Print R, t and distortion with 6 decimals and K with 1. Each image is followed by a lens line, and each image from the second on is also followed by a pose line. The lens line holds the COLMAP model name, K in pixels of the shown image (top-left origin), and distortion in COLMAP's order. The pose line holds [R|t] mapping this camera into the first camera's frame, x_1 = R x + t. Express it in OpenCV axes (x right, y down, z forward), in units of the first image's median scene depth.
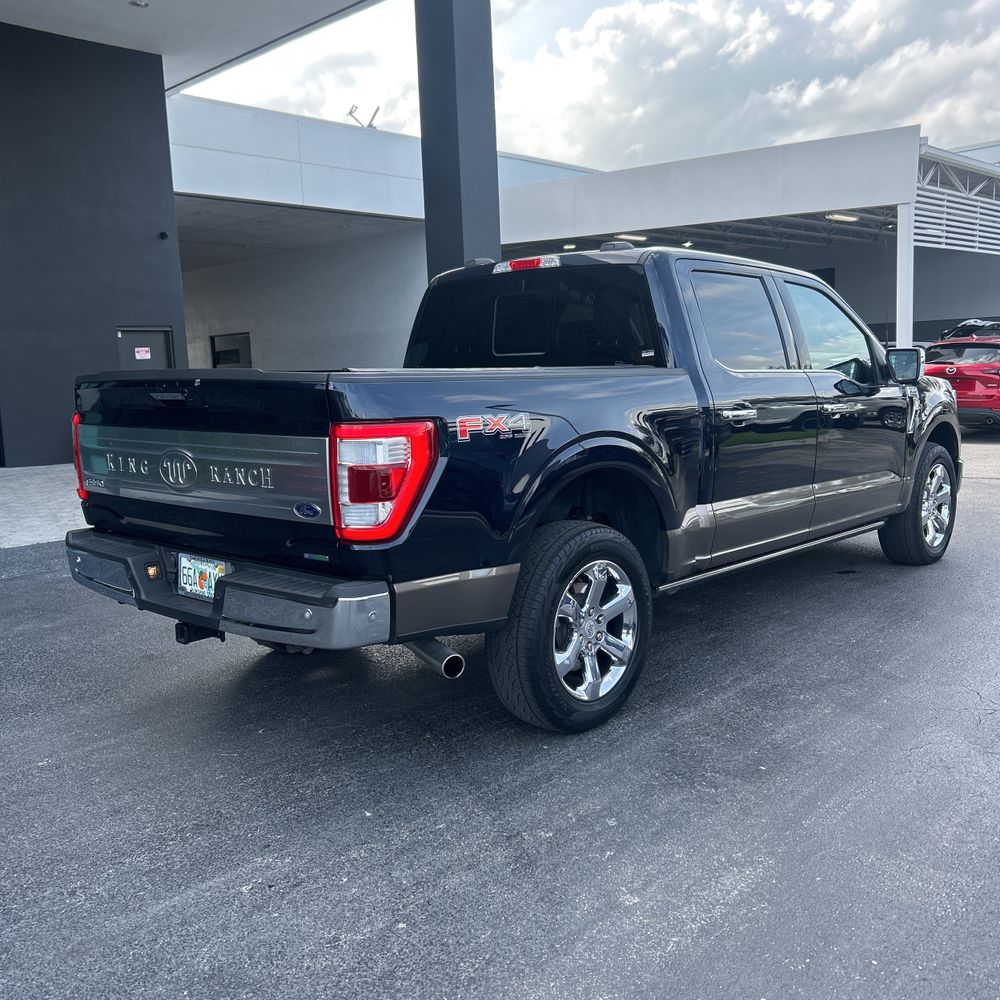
lens RADIAL K [[1014.5, 0, 500.0], [0, 1014.5, 500.0], [0, 0, 1]] dist [0.020986, -0.015705]
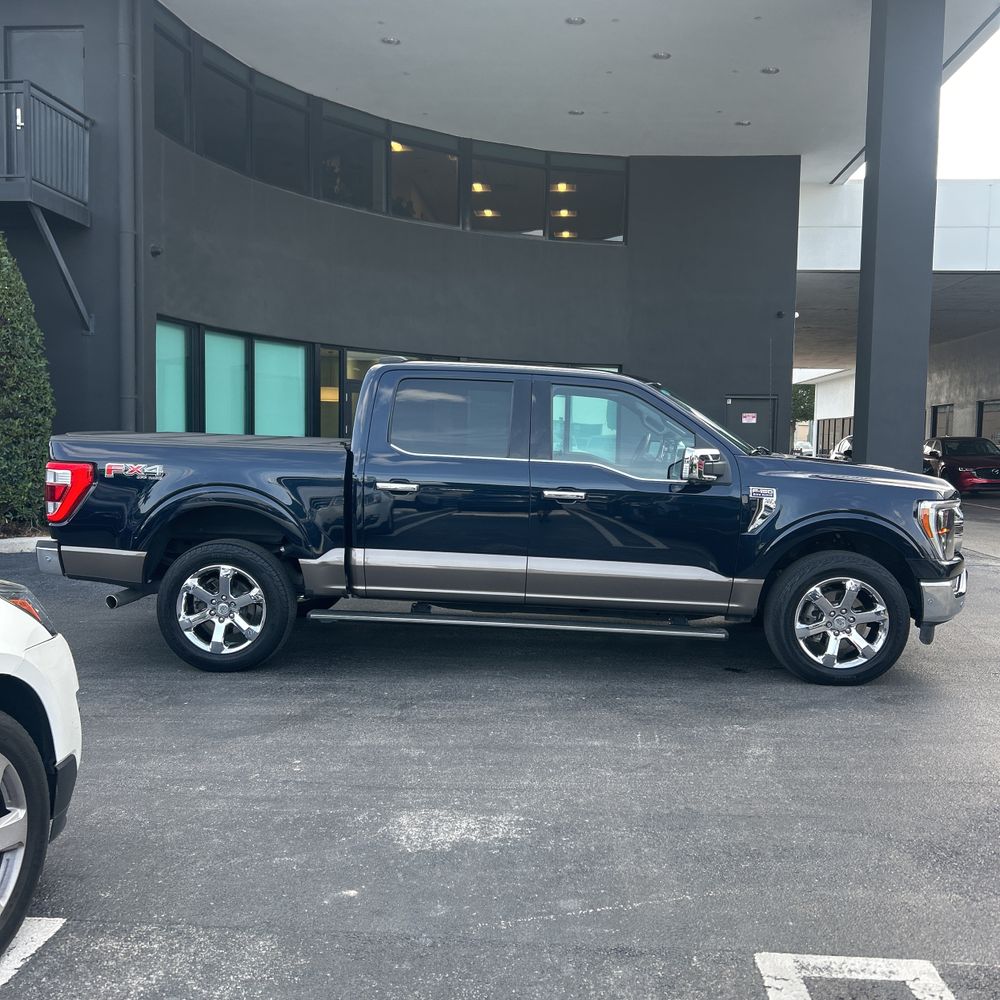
lens RADIAL K [[1014.5, 0, 500.0], [0, 1014.5, 500.0], [0, 0, 1]] dist [0.020986, -0.015705]
pose [[0.636462, 0.097833, -0.765078, 1.390271], [-0.140533, 0.990029, 0.009691, -0.101935], [0.758397, 0.101351, 0.643864, 0.268618]]
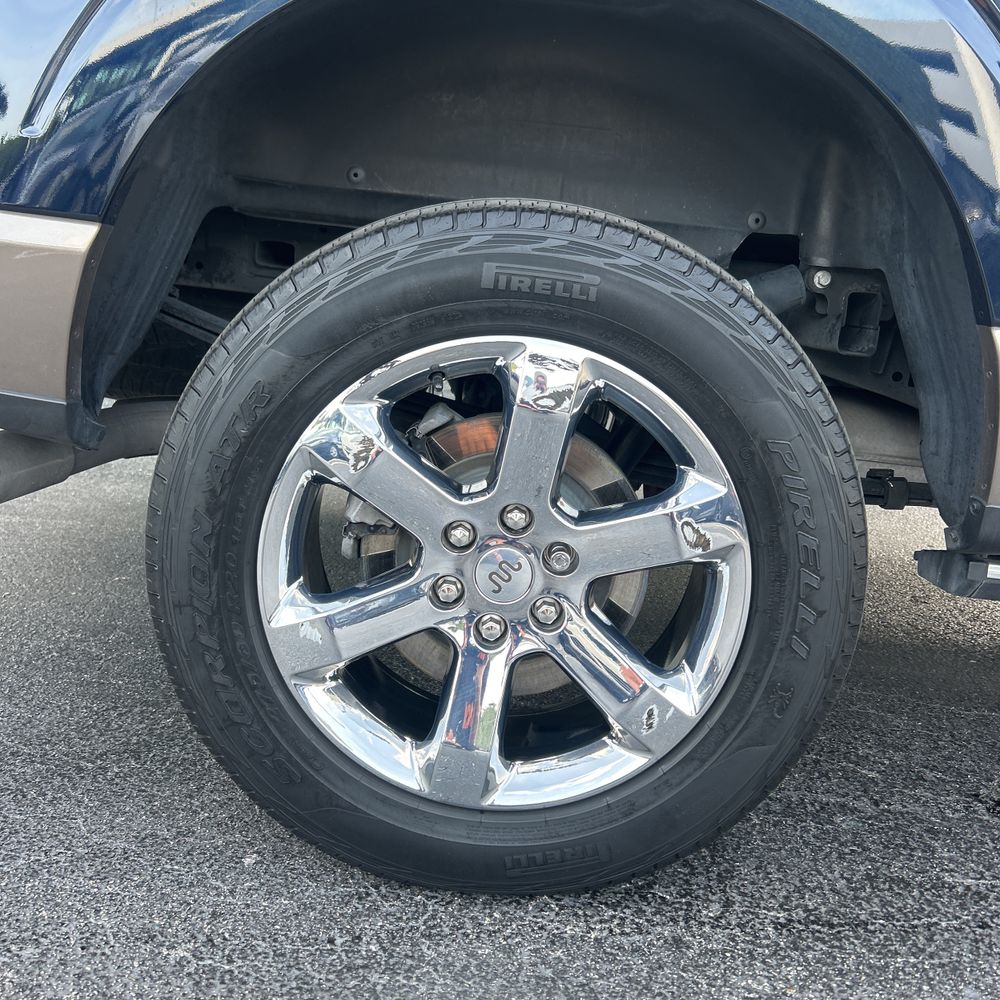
lens RADIAL K [[1014.4, 0, 500.0], [0, 1014.4, 500.0], [0, 0, 1]] dist [-0.005807, 0.008714]
pose [[0.644478, 0.240758, -0.725730, 0.264532], [-0.206415, 0.968677, 0.138050, 0.060086], [0.736234, 0.060831, 0.673987, 0.722772]]
